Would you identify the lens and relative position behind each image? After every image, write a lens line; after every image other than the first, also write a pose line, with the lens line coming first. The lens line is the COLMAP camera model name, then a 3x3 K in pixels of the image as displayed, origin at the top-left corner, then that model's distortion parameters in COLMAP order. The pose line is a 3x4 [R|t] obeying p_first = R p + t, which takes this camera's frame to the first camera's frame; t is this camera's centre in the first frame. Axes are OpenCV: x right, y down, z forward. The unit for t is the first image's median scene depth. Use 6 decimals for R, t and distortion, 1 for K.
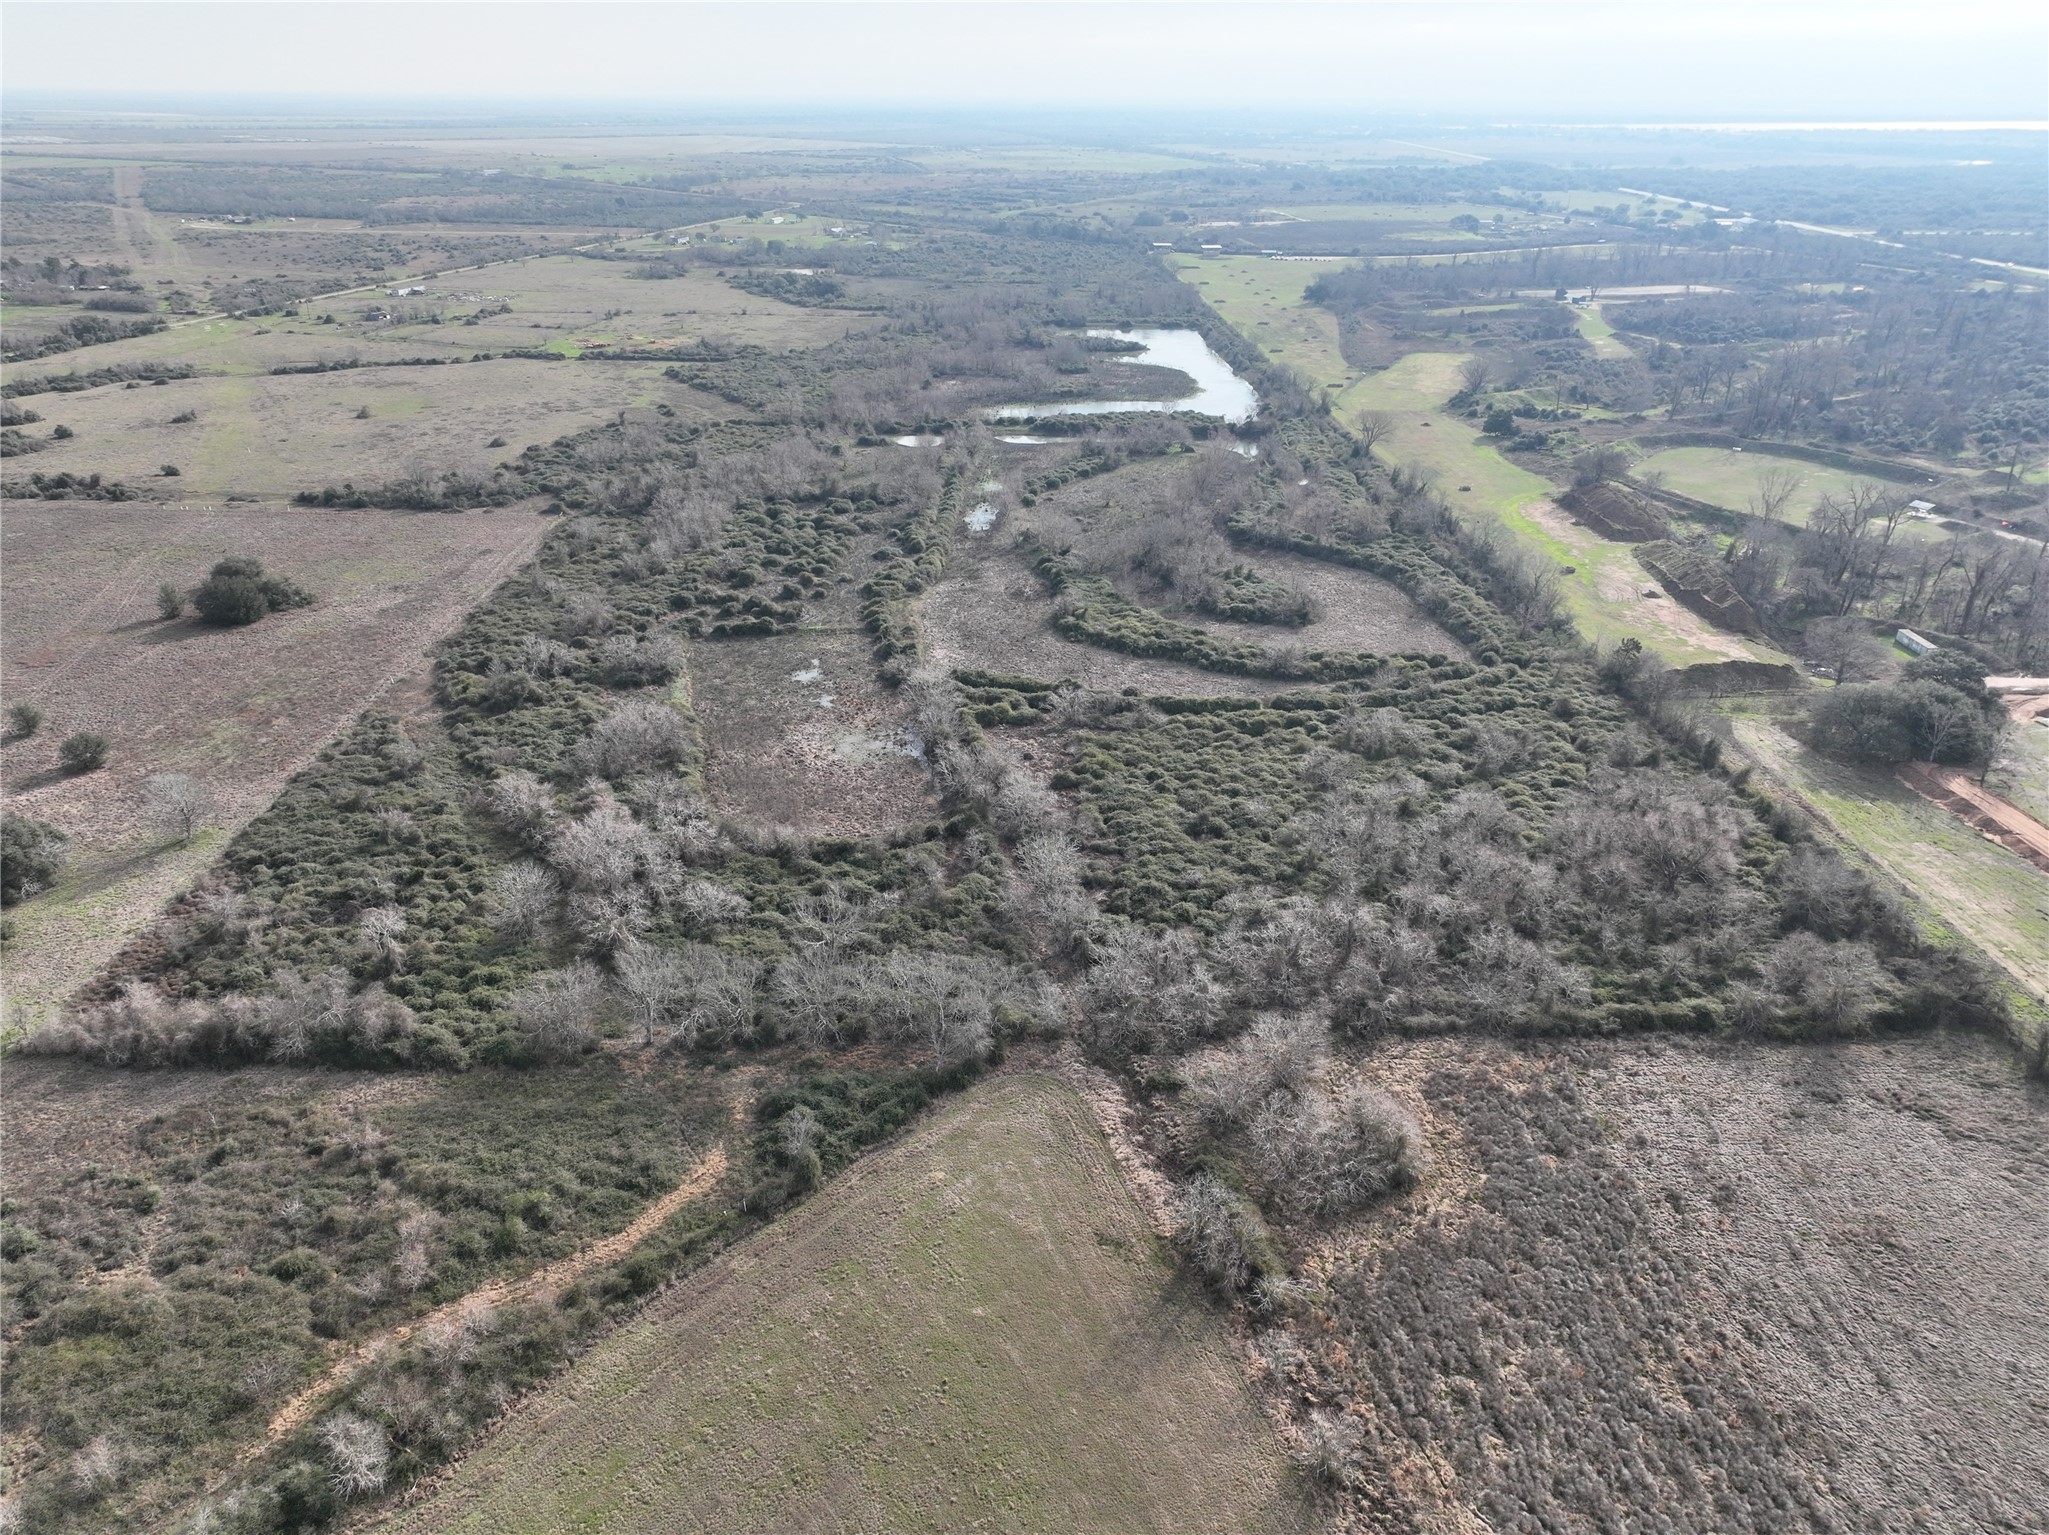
lens RADIAL K [[1440.3, 0, 1027.3], [0, 1440.3, 766.0], [0, 0, 1]] dist [-0.004142, 0.020846]
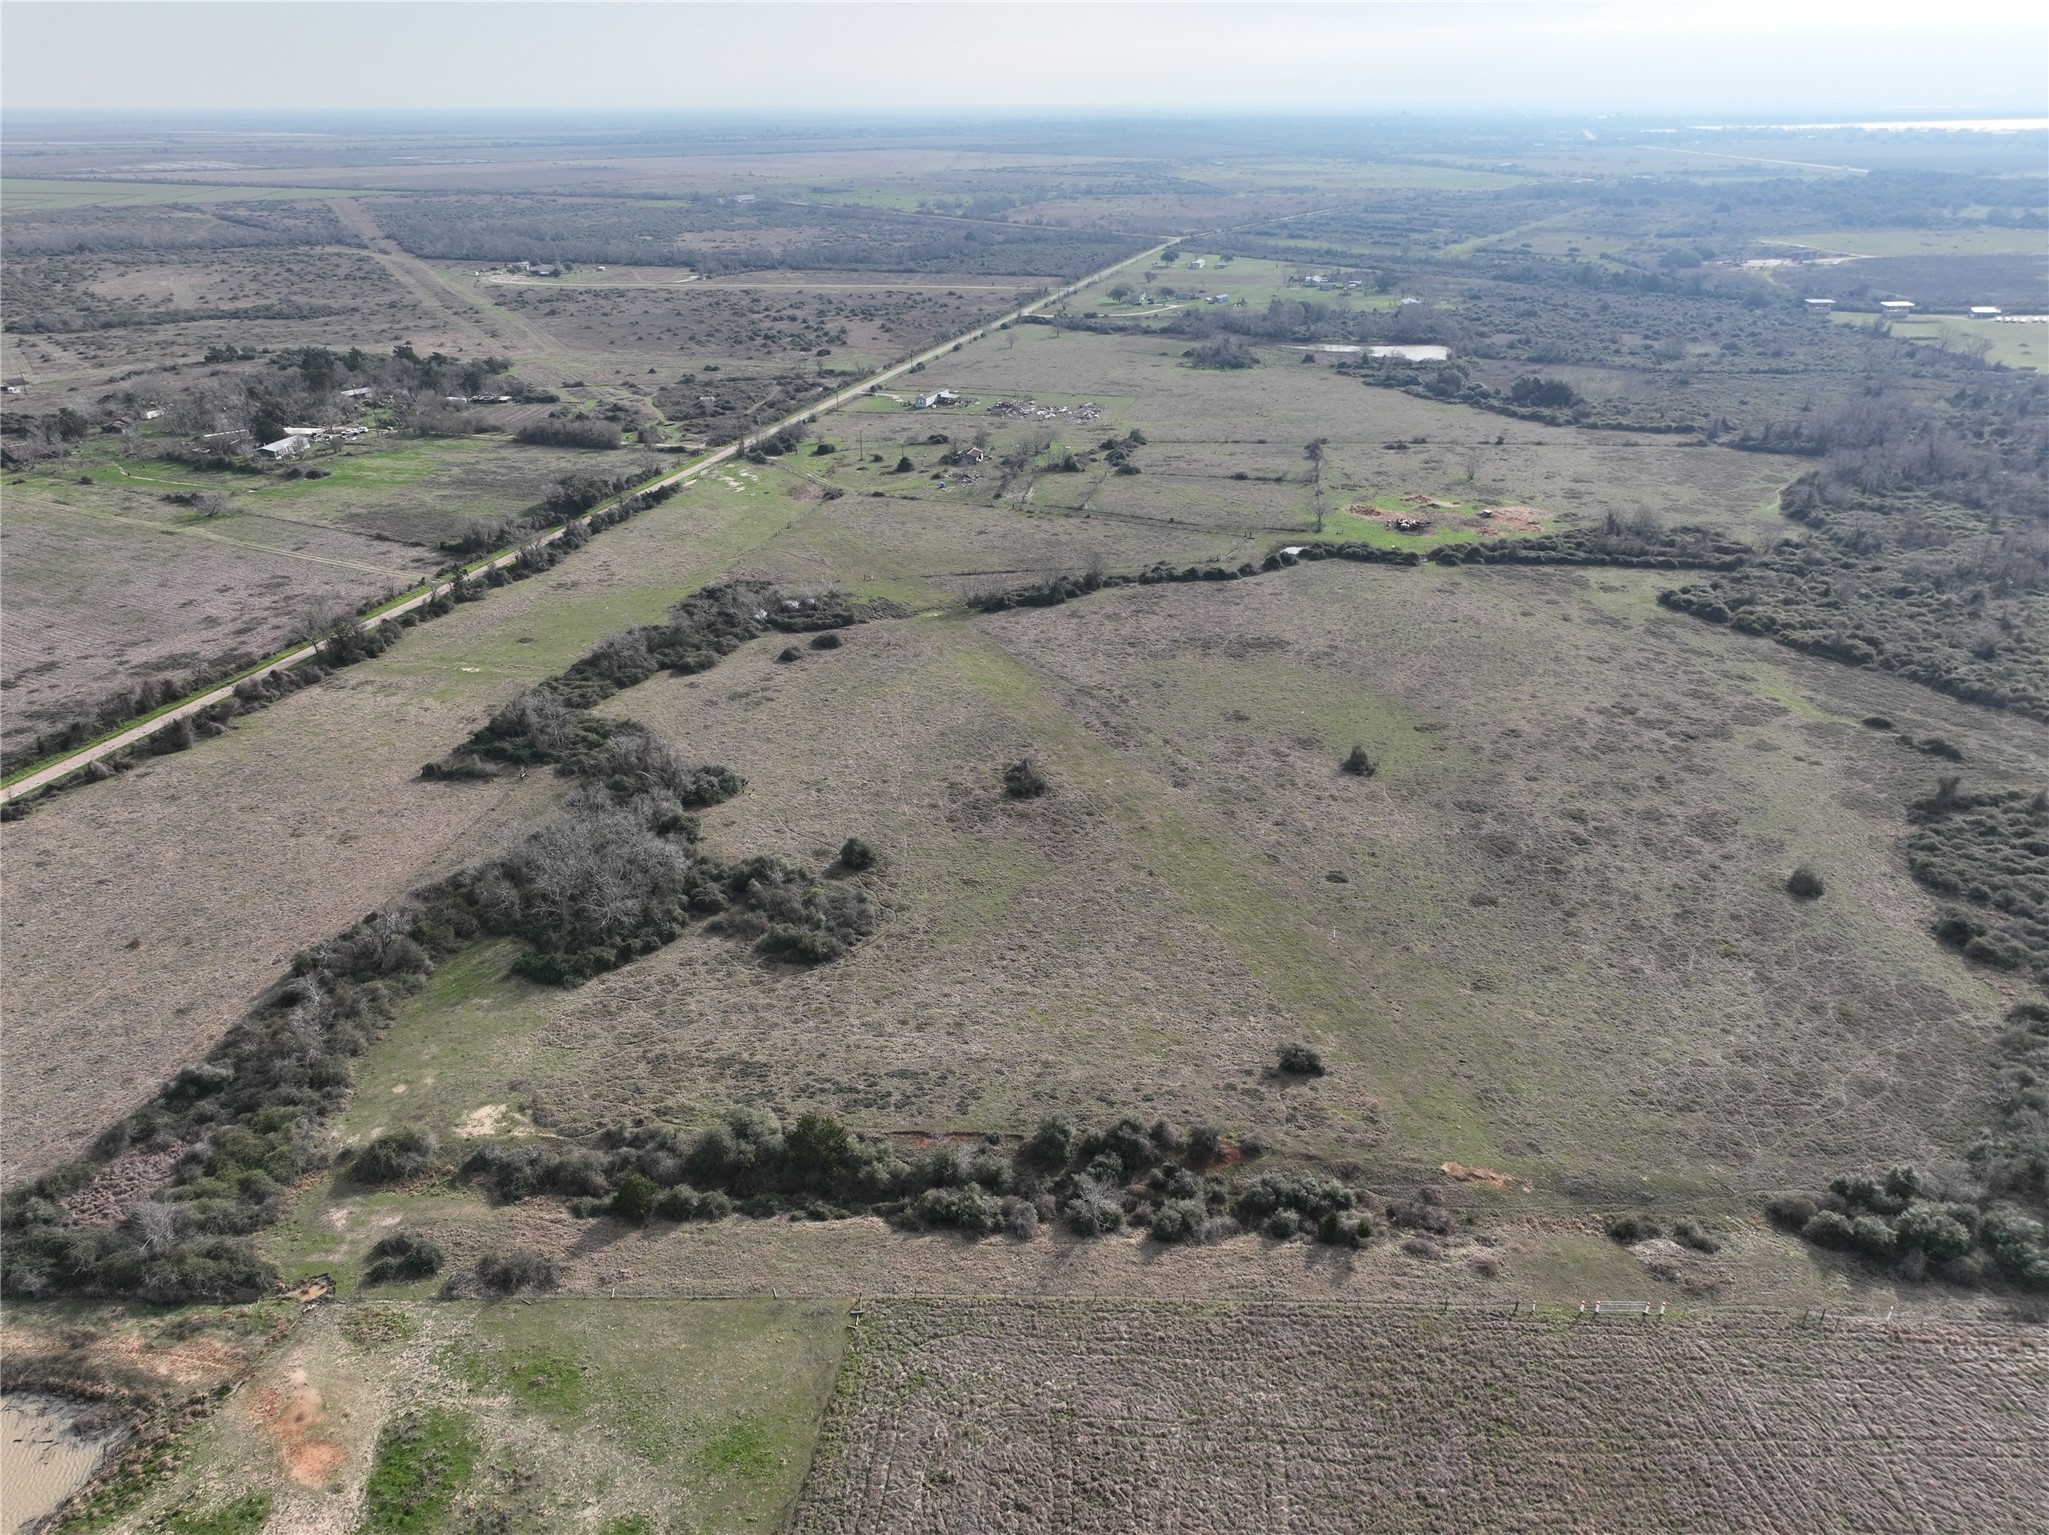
lens RADIAL K [[1440.3, 0, 1028.7], [0, 1440.3, 770.9], [0, 0, 1]] dist [-0.004142, 0.020846]
pose [[0.998807, 0.009804, -0.047829, -0.371584], [-0.009873, 0.999951, -0.001211, -0.161960], [0.047815, 0.001681, 0.998855, 0.339815]]
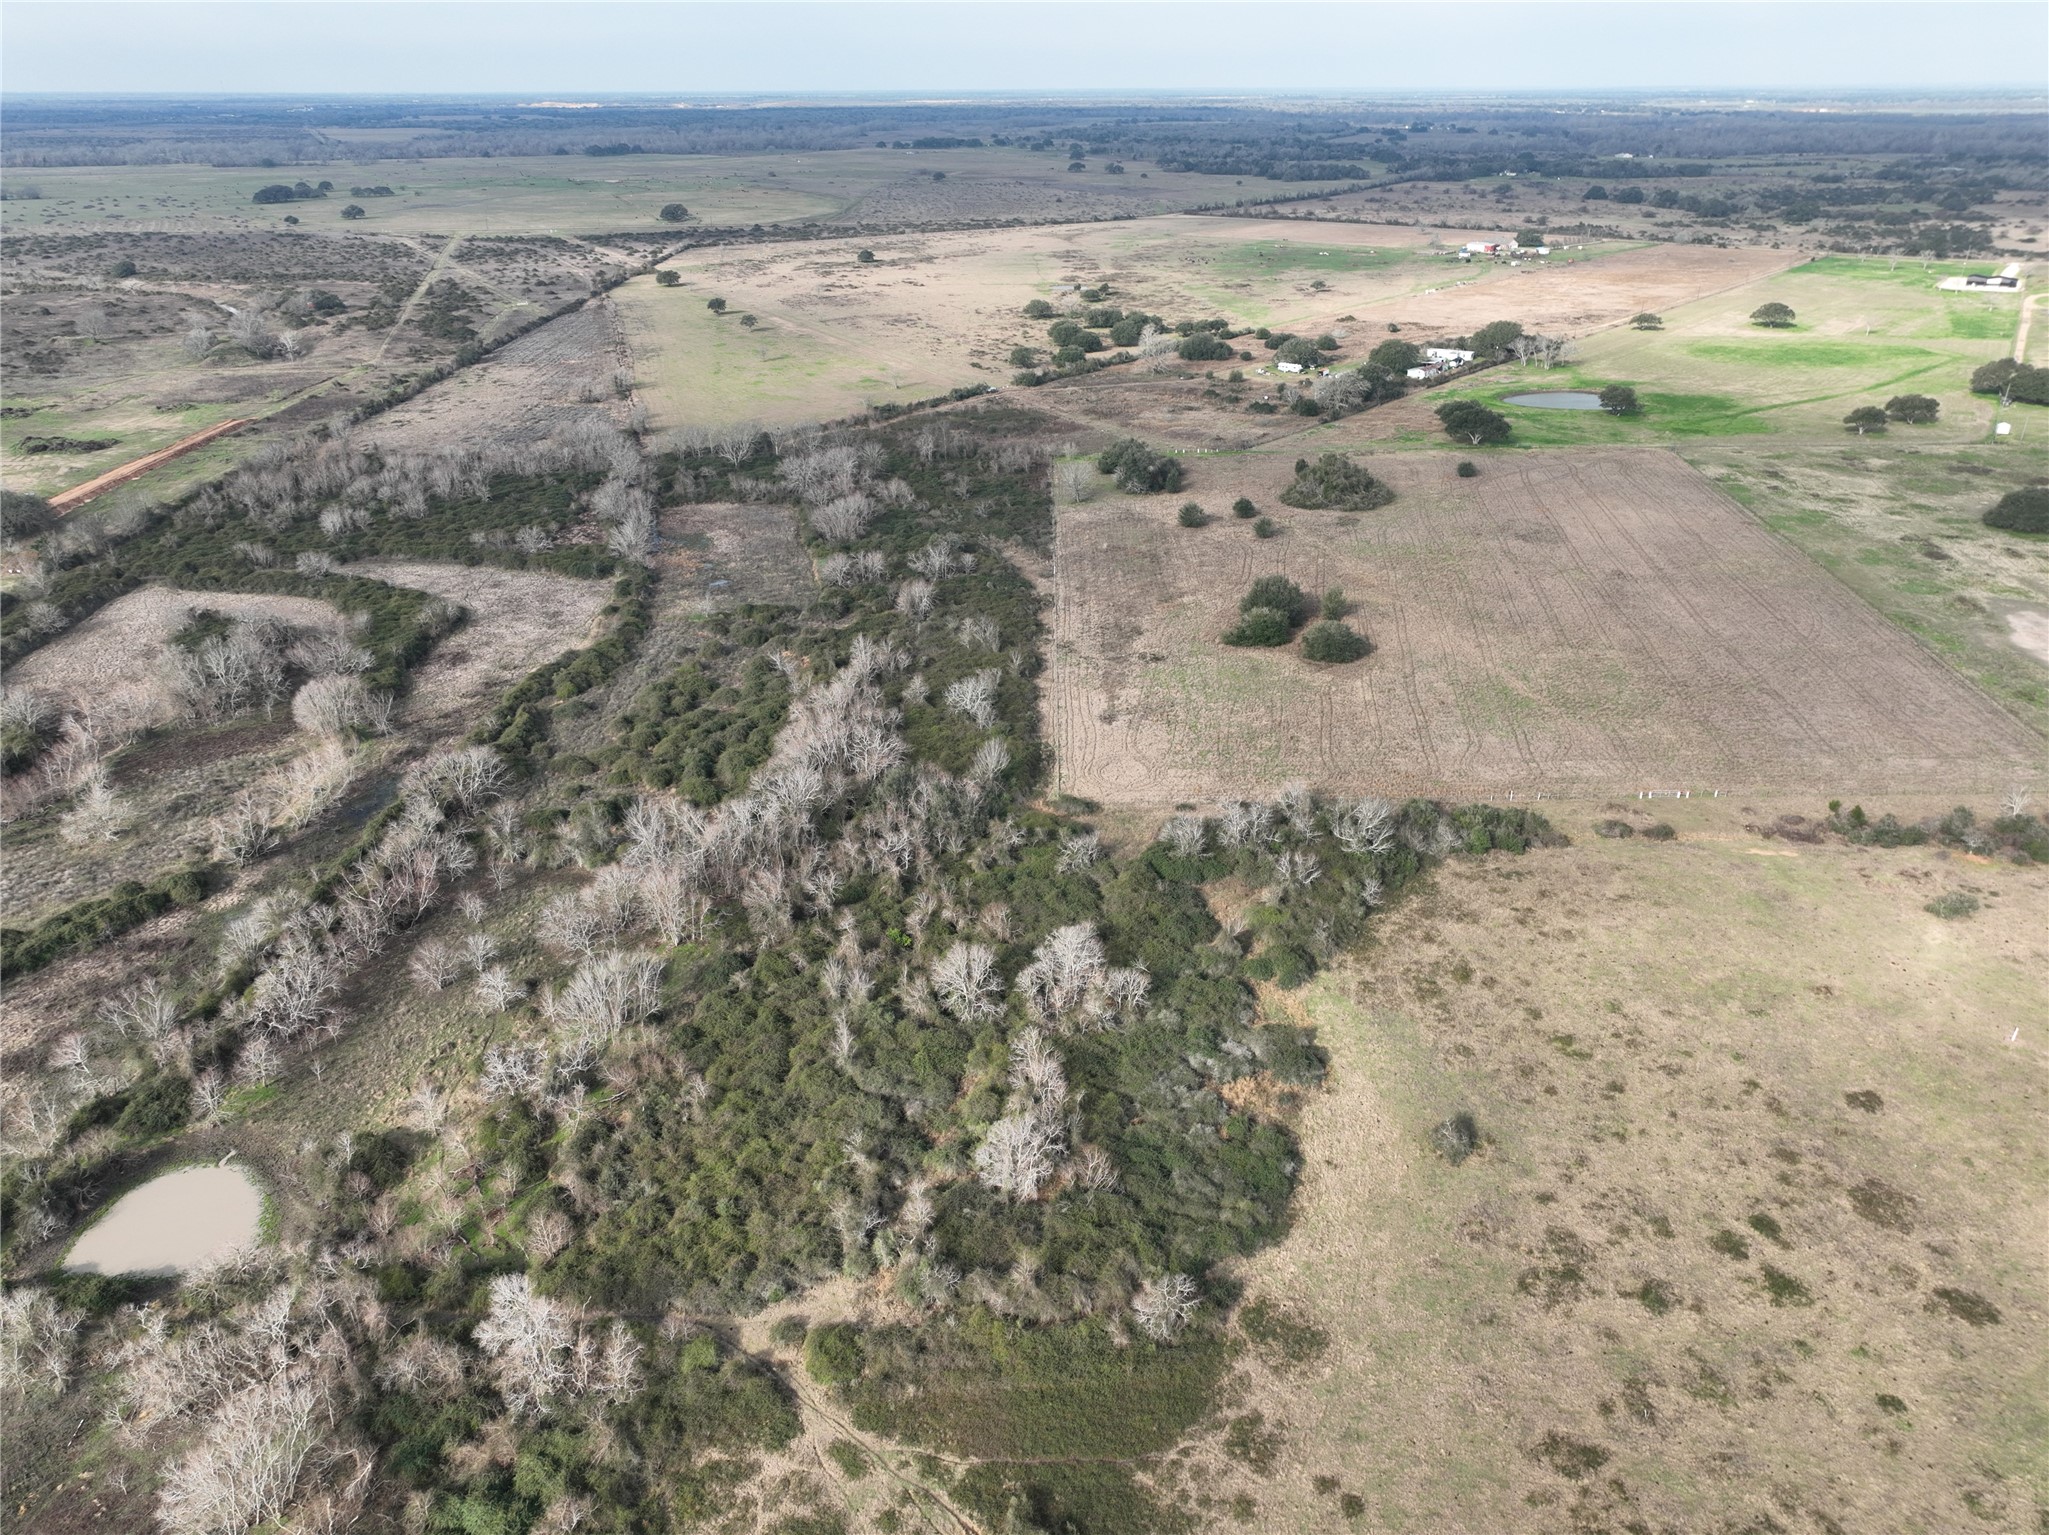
lens RADIAL K [[1440.3, 0, 1027.2], [0, 1440.3, 764.9], [0, 0, 1]] dist [-0.004142, 0.020846]
pose [[-0.999466, -0.014182, 0.029432, -0.173517], [0.013703, 0.635823, 0.771714, -0.344819], [-0.029658, 0.771705, -0.635289, 0.727025]]
